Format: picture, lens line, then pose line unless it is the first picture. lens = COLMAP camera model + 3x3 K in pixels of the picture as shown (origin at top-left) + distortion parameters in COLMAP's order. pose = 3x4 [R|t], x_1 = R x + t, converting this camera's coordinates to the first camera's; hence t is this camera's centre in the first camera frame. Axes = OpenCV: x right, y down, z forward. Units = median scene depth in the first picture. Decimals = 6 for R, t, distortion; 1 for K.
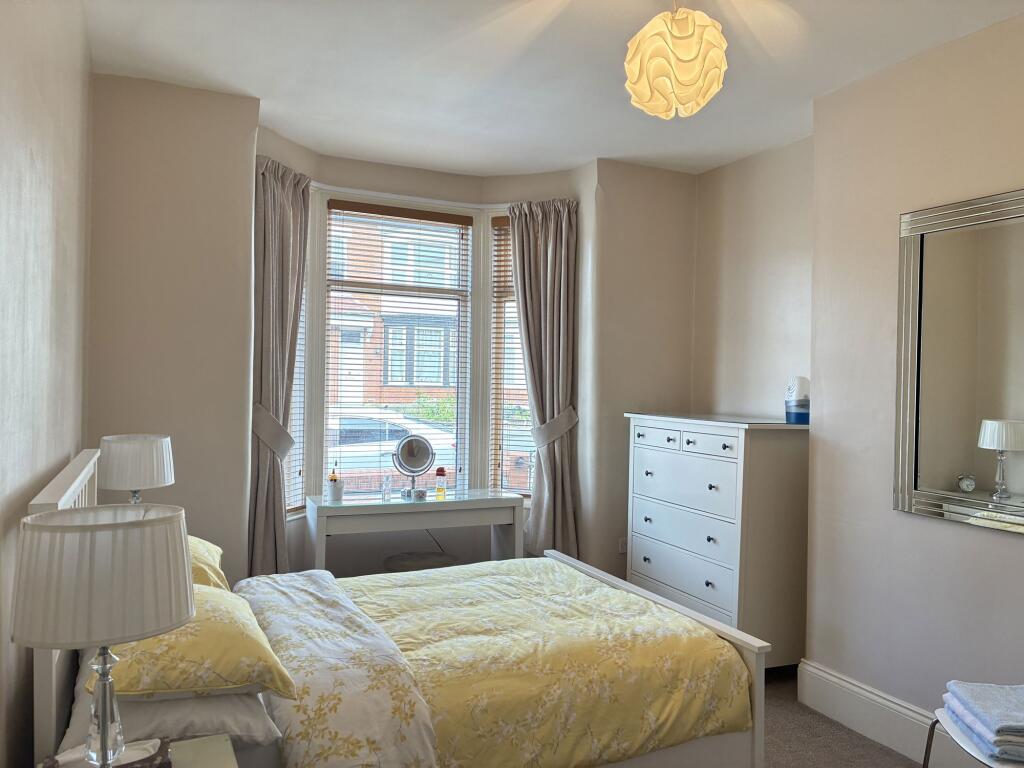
lens RADIAL K [[773.6, 0, 517.4], [0, 773.6, 385.1], [0, 0, 1]] dist [0.049660, -0.063123]
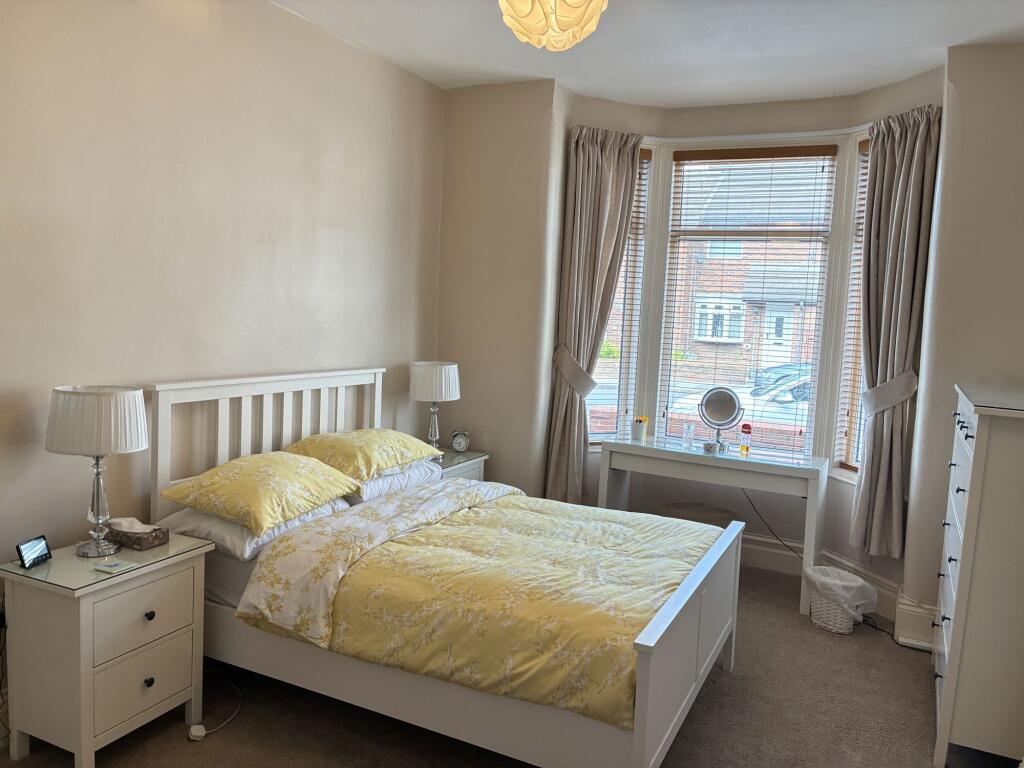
lens RADIAL K [[773.6, 0, 517.4], [0, 773.6, 385.1], [0, 0, 1]] dist [0.049660, -0.063123]
pose [[0.633274, 0.090799, -0.768583, 0.763816], [-0.039135, 0.995580, 0.085371, -0.019167], [0.772937, -0.023984, 0.634029, 0.308026]]
